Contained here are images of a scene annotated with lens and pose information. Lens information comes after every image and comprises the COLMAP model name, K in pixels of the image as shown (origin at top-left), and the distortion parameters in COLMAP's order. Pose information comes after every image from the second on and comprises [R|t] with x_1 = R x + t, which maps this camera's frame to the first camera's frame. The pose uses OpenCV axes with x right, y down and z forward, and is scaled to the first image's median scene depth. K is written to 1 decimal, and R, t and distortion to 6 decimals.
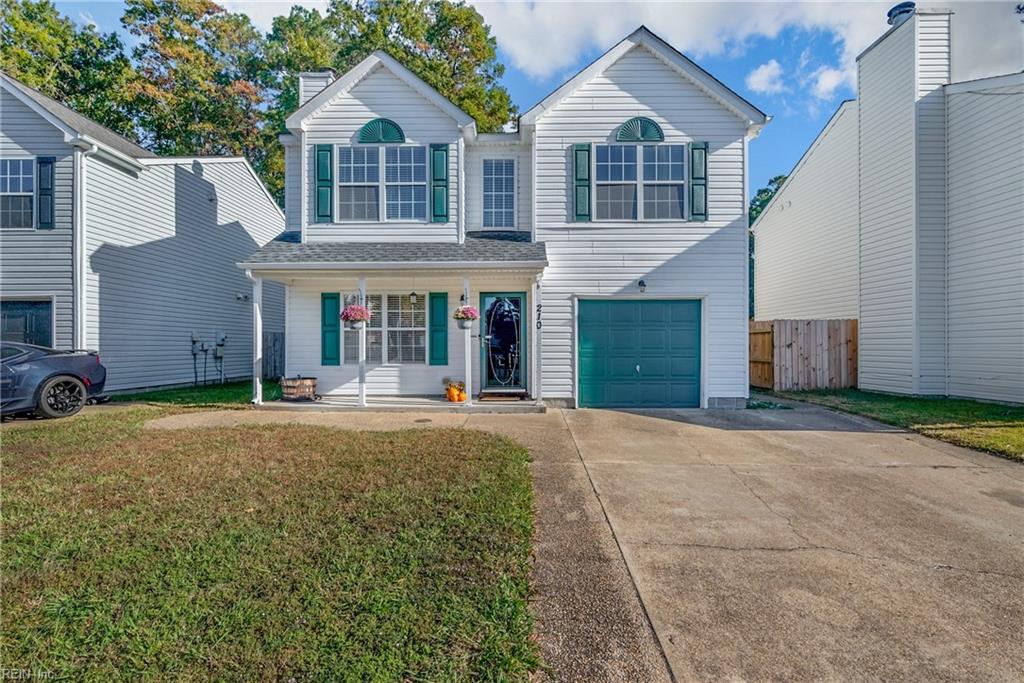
lens RADIAL K [[470.6, 0, 512.0], [0, 470.6, 341.5], [0, 0, 1]] dist [0.000488, 0.000080]
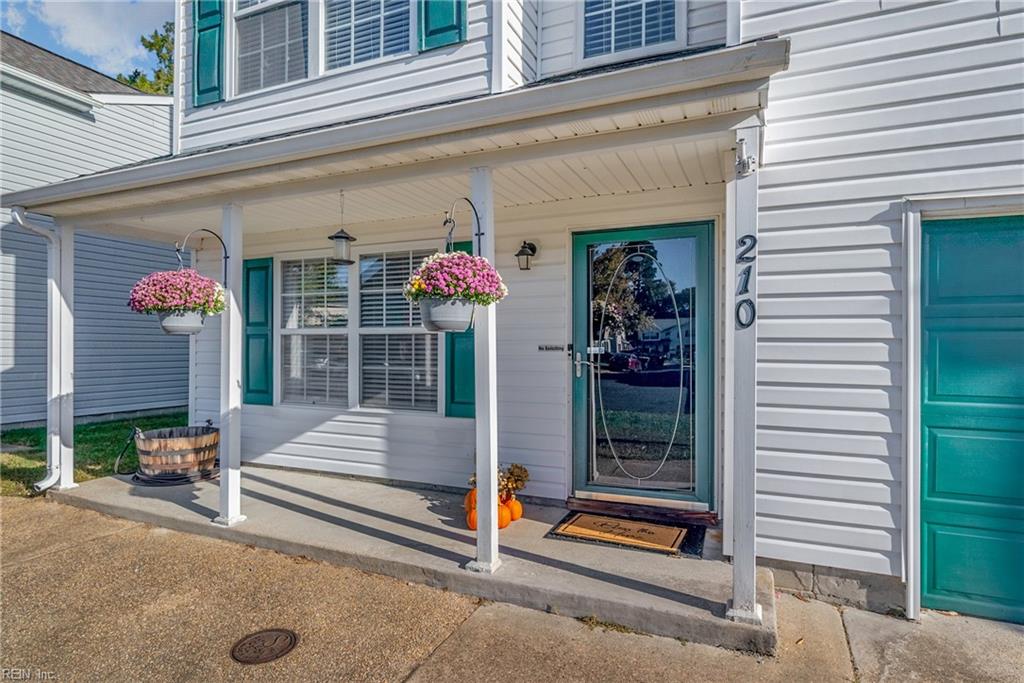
lens RADIAL K [[409.5, 0, 510.5], [0, 409.5, 338.6], [0, 0, 1]] dist [-0.000643, -0.000010]
pose [[0.858220, 0.005545, -0.513252, 0.062280], [-0.007677, 0.999968, -0.002034, -0.019629], [0.513225, 0.005686, 0.858235, 0.734763]]
